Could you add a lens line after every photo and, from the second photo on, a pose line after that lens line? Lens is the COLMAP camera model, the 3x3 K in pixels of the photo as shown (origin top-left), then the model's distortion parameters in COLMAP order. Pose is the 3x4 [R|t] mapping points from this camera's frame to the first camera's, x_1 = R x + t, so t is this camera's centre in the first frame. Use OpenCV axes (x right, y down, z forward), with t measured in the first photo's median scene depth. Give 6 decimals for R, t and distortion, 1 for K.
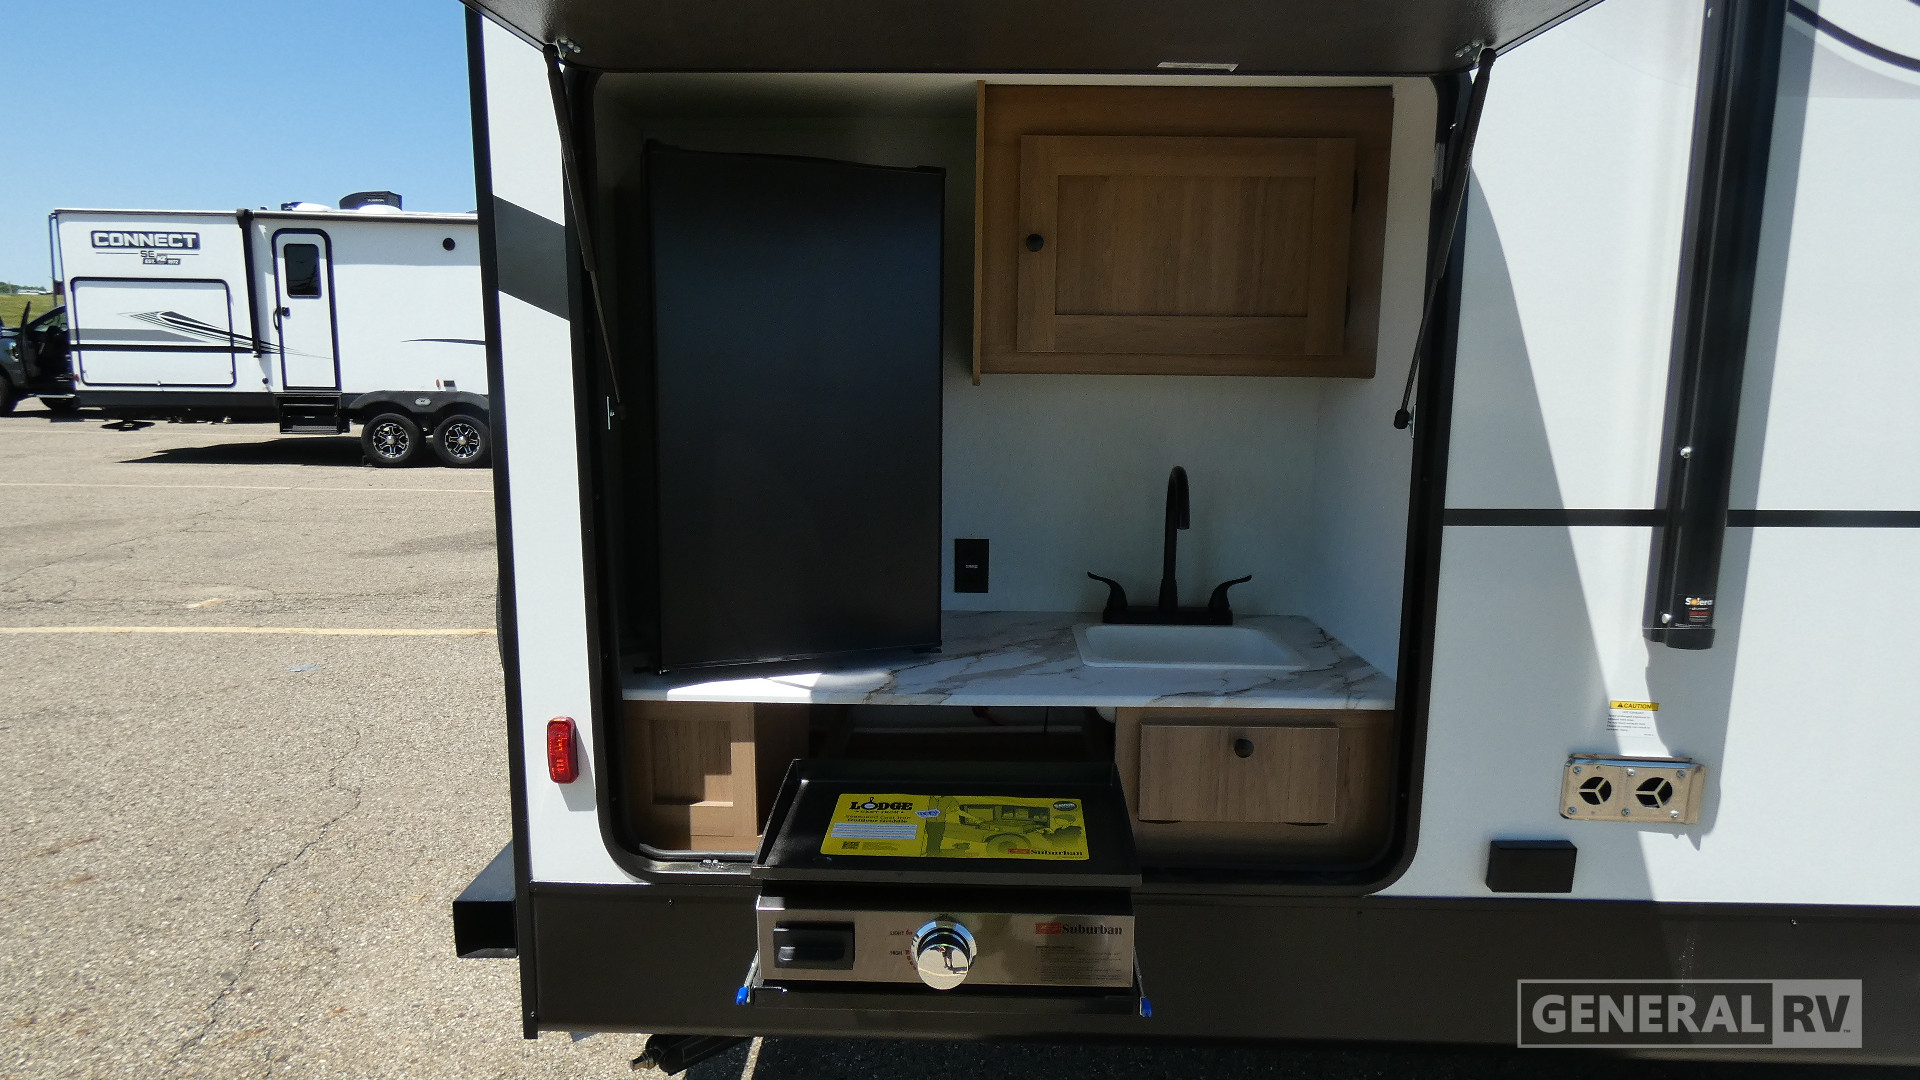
lens RADIAL K [[1153.2, 0, 954.9], [0, 1153.2, 534.1], [0, 0, 1]] dist [-0.005929, 0.002729]
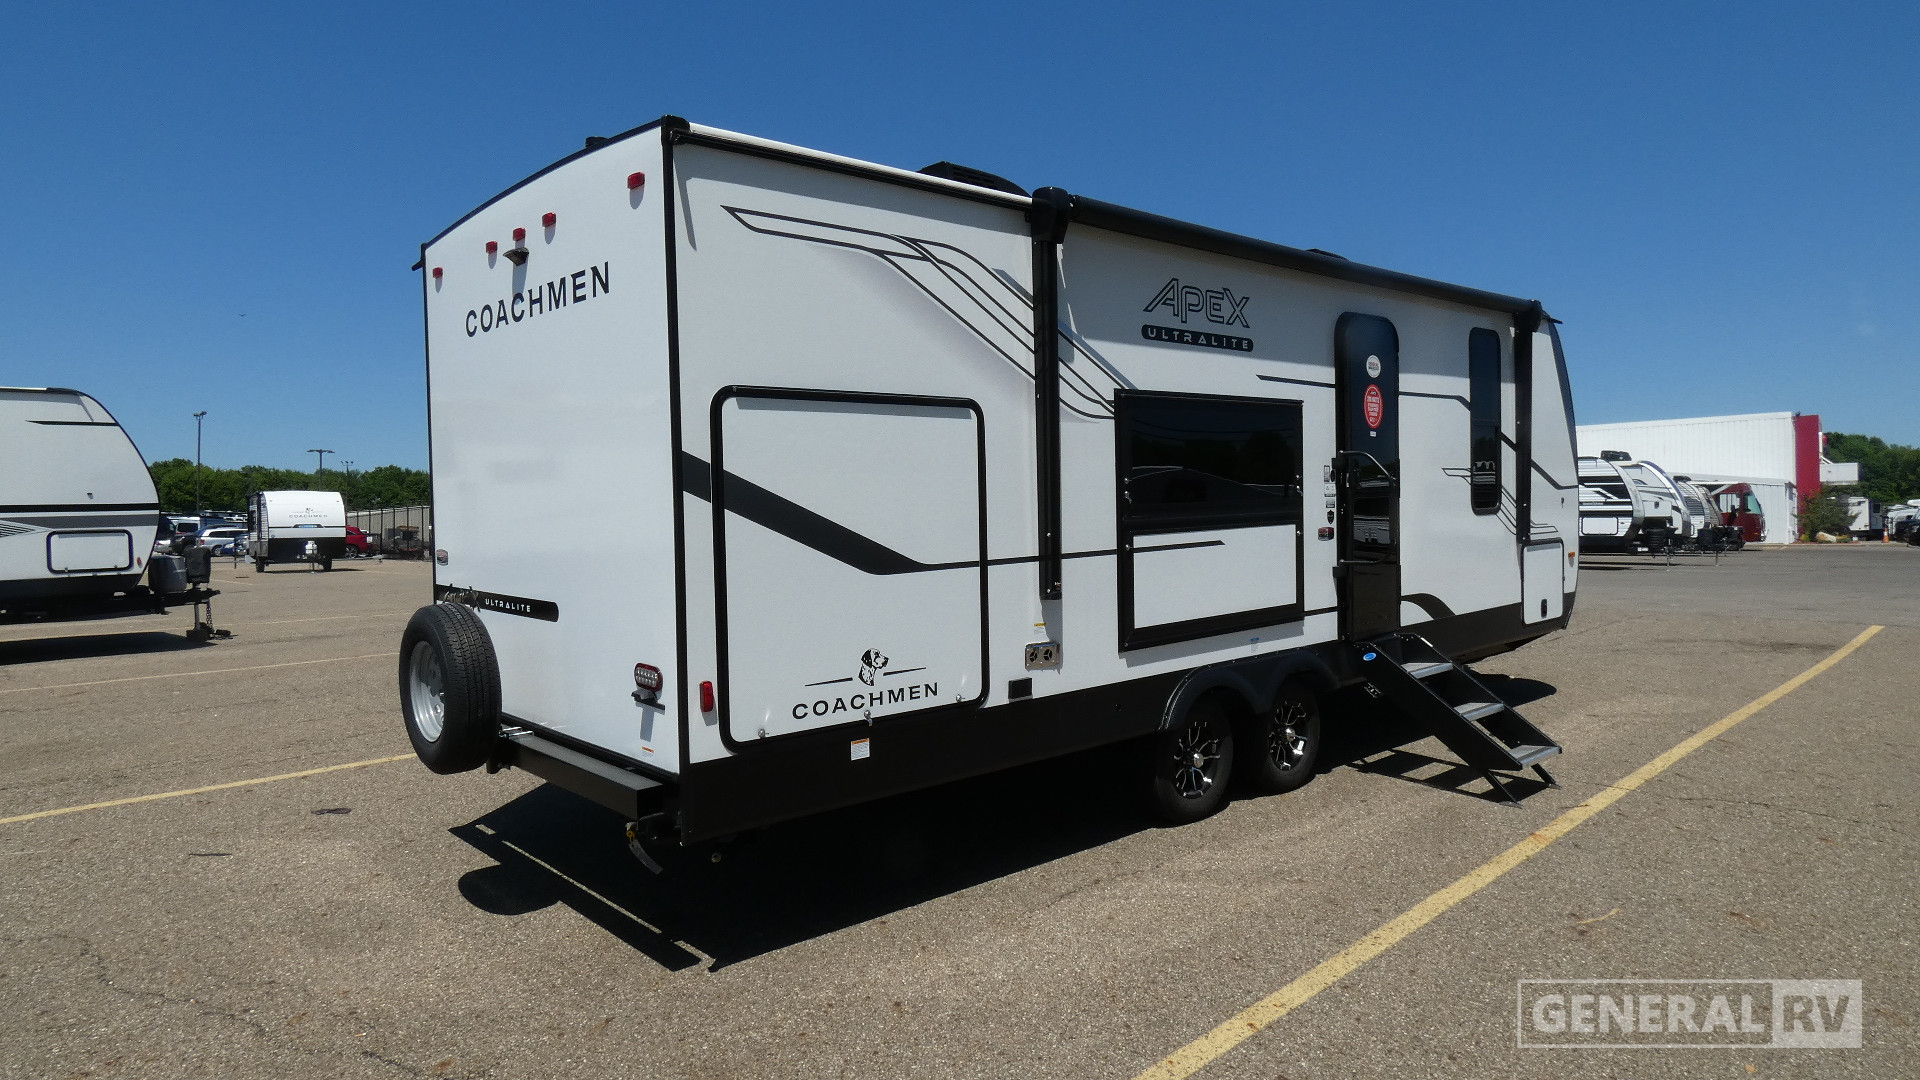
lens RADIAL K [[1153.2, 0, 954.9], [0, 1153.2, 534.1], [0, 0, 1]] dist [-0.005929, 0.002729]
pose [[0.731020, -0.047408, 0.680707, -1.489086], [0.136923, 0.987485, -0.078270, 0.120788], [-0.668477, 0.150421, 0.728362, -0.970622]]
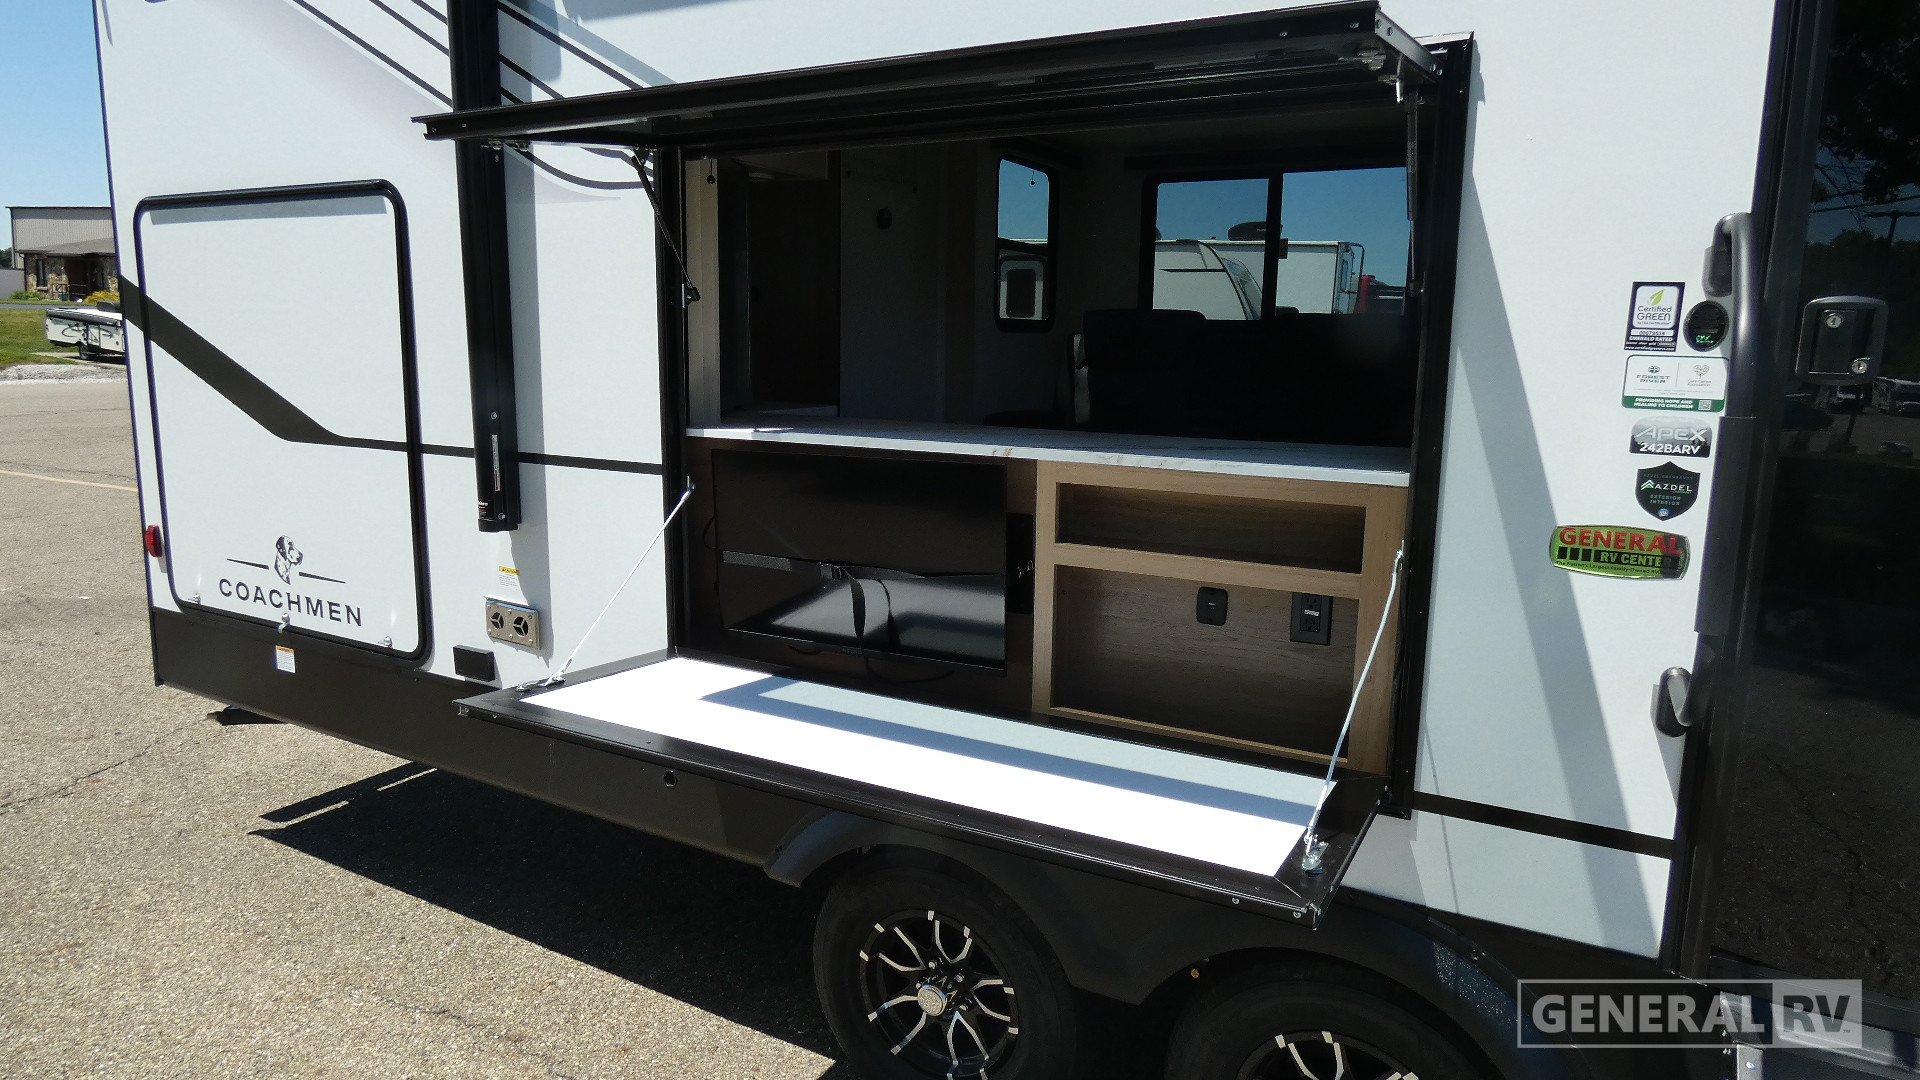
lens RADIAL K [[1153.2, 0, 954.9], [0, 1153.2, 534.1], [0, 0, 1]] dist [-0.005929, 0.002729]
pose [[0.882206, 0.088334, -0.462504, 1.893087], [-0.091146, 0.995704, 0.016313, 0.012011], [0.461958, 0.027764, 0.886467, -0.165597]]
